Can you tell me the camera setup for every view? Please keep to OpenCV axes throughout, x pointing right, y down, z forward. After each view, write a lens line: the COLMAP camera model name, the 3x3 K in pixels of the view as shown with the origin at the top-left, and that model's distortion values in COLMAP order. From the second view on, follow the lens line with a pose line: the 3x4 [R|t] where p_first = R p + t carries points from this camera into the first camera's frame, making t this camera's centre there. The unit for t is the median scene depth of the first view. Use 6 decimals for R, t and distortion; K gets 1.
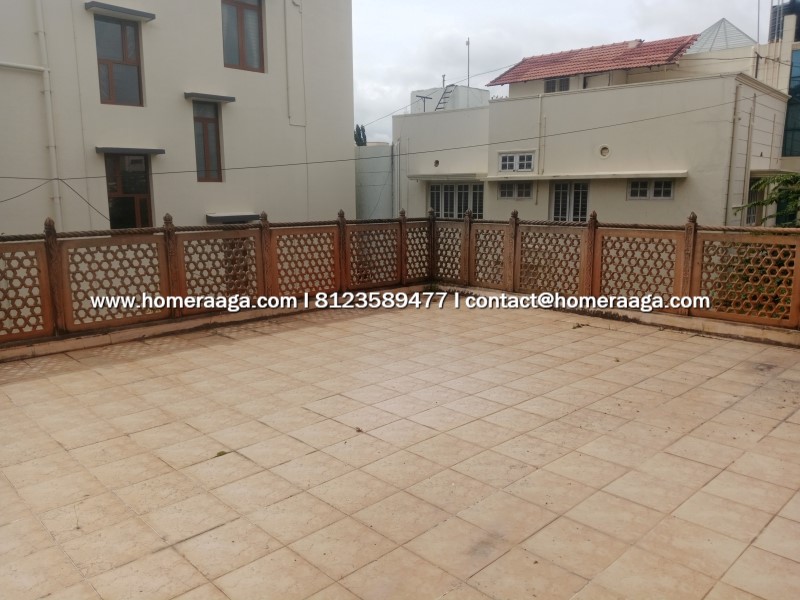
lens RADIAL K [[630.0, 0, 405.8], [0, 630.0, 301.0], [0, 0, 1]] dist [0.038114, -0.078196]
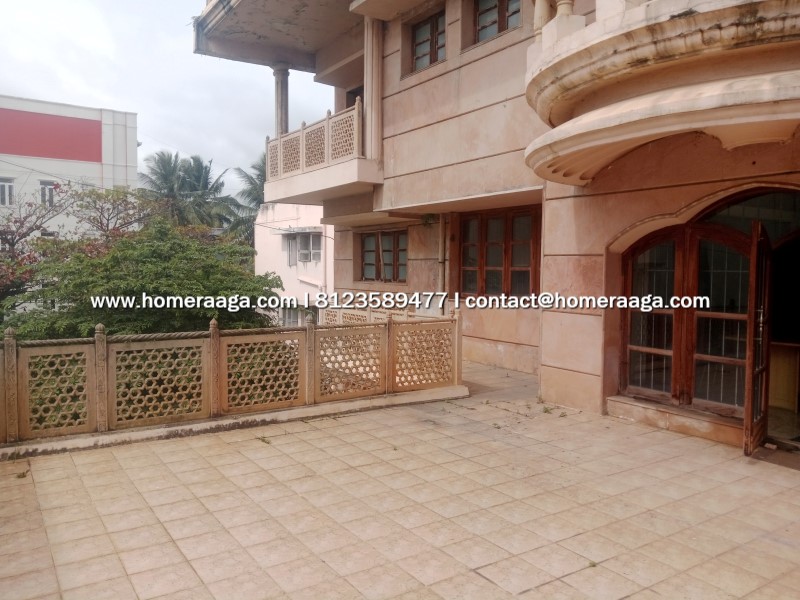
lens RADIAL K [[630.0, 0, 405.8], [0, 630.0, 301.0], [0, 0, 1]] dist [0.038114, -0.078196]
pose [[0.181493, -0.047690, 0.982235, -0.853768], [0.164007, 0.986302, 0.017583, -0.207366], [-0.969620, 0.157902, 0.186829, 0.837465]]
